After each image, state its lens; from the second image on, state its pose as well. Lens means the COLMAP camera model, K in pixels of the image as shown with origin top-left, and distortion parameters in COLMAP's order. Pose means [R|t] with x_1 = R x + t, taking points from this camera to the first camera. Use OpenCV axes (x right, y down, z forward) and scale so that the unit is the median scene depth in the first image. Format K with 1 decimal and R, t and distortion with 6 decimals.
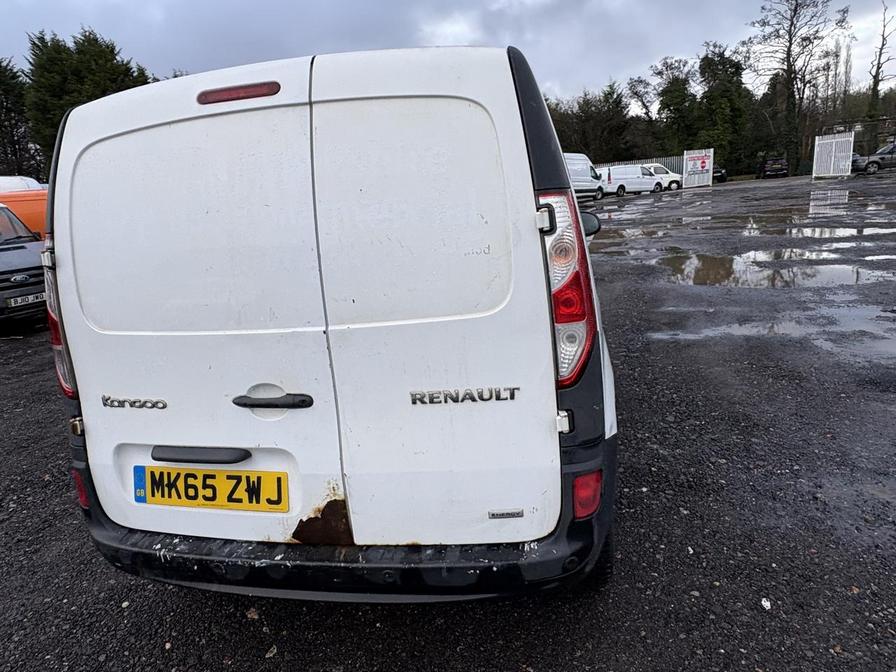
lens RADIAL K [[542.3, 0, 447.8], [0, 542.3, 329.1], [0, 0, 1]] dist [-0.006958, 0.005550]
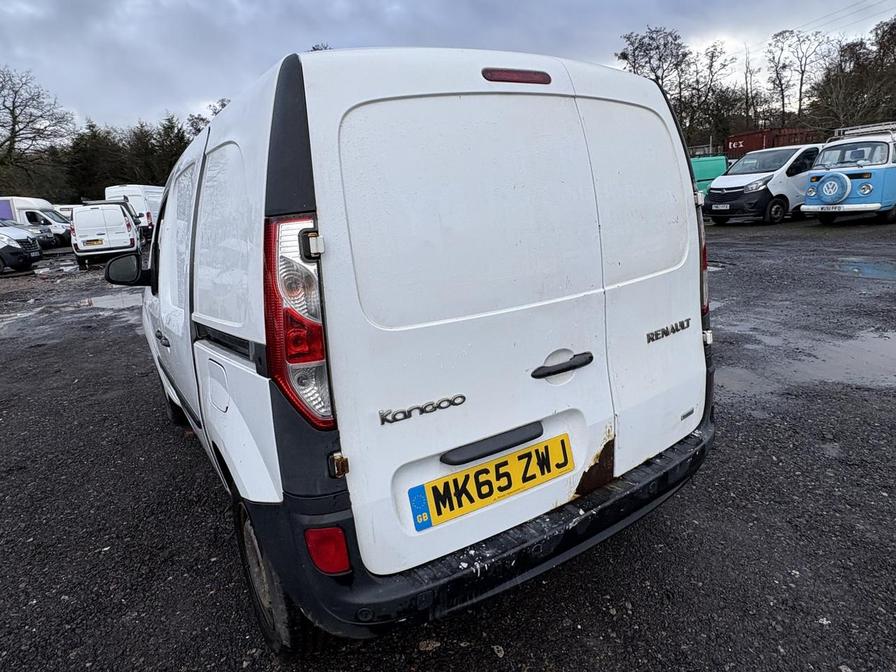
lens RADIAL K [[542.3, 0, 447.5], [0, 542.3, 329.1], [0, 0, 1]] dist [-0.006958, 0.005550]
pose [[0.730615, -0.133280, 0.669655, -1.049574], [0.177601, 0.984100, 0.002096, 0.017109], [-0.659287, 0.117400, 0.742669, 0.306398]]
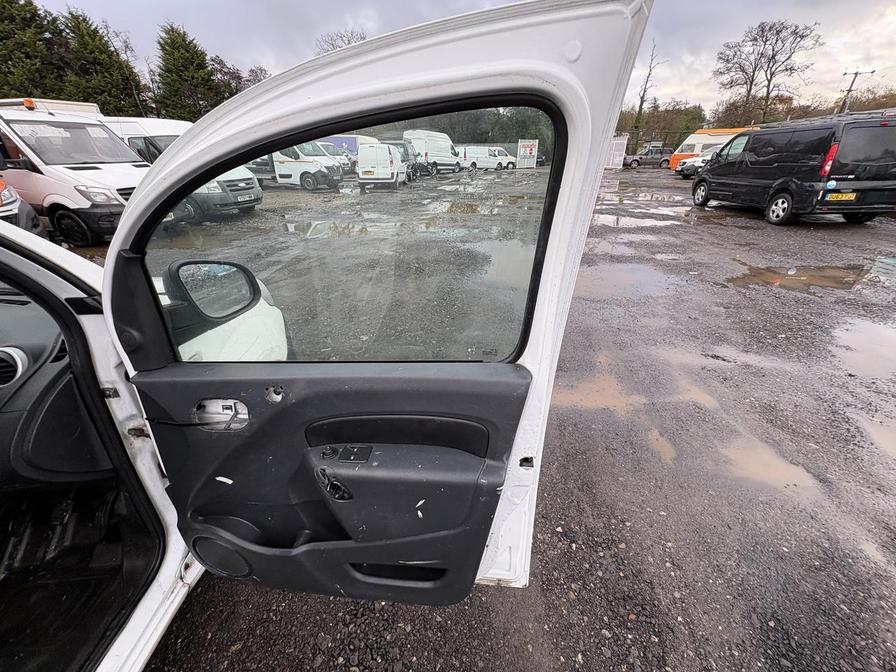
lens RADIAL K [[355.4, 0, 448.1], [0, 355.4, 335.9], [0, 0, 1]] dist [-0.001006, 0.000141]
pose [[0.972627, -0.027231, 0.230770, 0.879262], [-0.021916, 0.977933, 0.207766, -0.535272], [-0.231336, -0.207136, 0.950567, 1.769605]]
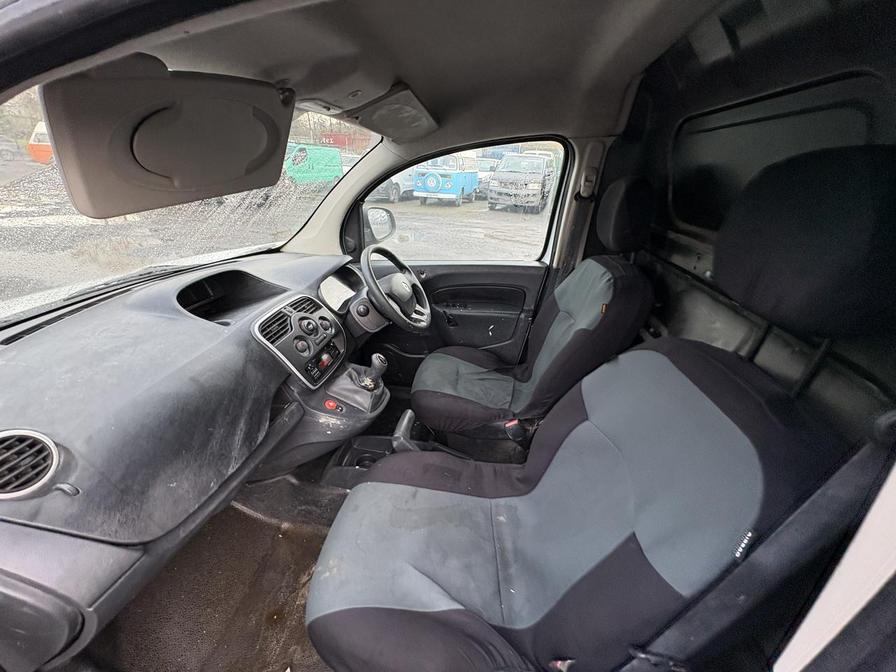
lens RADIAL K [[355.4, 0, 447.5], [0, 355.4, 336.8], [0, 0, 1]] dist [-0.001006, 0.000141]
pose [[-0.045013, -0.351460, 0.935120, -0.589908], [0.197459, 0.914471, 0.353204, -0.473531], [-0.979277, 0.200546, 0.028236, 2.103268]]
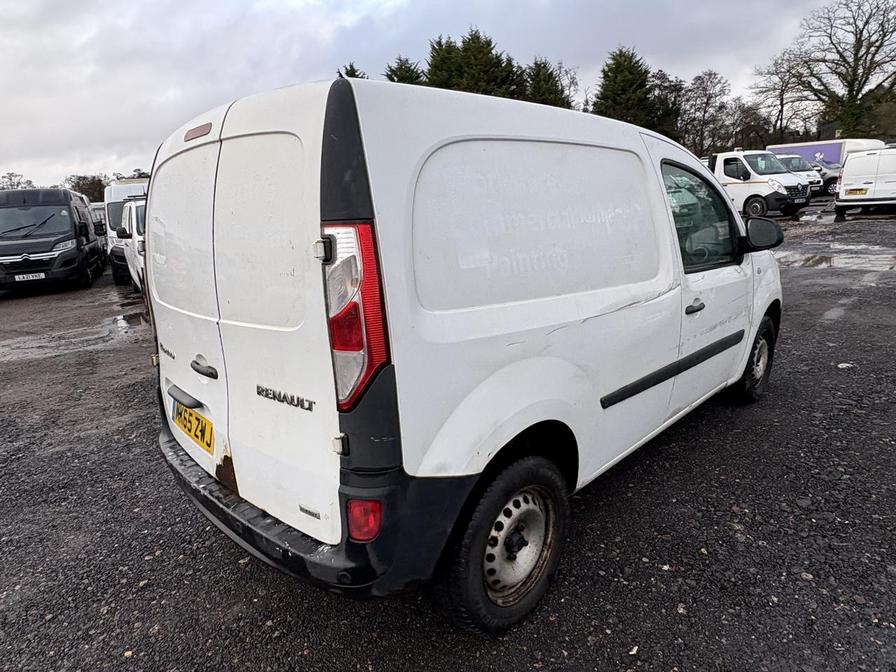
lens RADIAL K [[542.3, 0, 448.4], [0, 542.3, 333.0], [0, 0, 1]] dist [-0.006958, 0.005550]
pose [[0.824484, 0.161517, -0.542346, 0.753763], [-0.137279, 0.986861, 0.085206, -0.128049], [0.548982, 0.004202, 0.835824, 0.200361]]
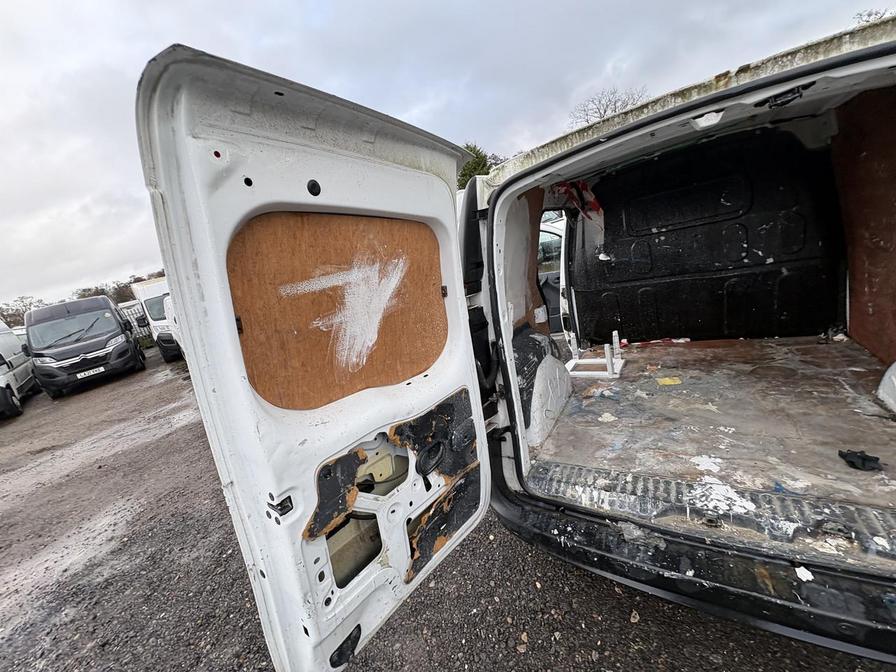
lens RADIAL K [[355.4, 0, 447.9], [0, 355.4, 335.0], [0, 0, 1]] dist [-0.001006, 0.000141]
pose [[0.921435, -0.031780, -0.387232, -0.417270], [0.062422, 0.995811, 0.066811, -0.105567], [0.383486, -0.085734, 0.919558, 0.198705]]
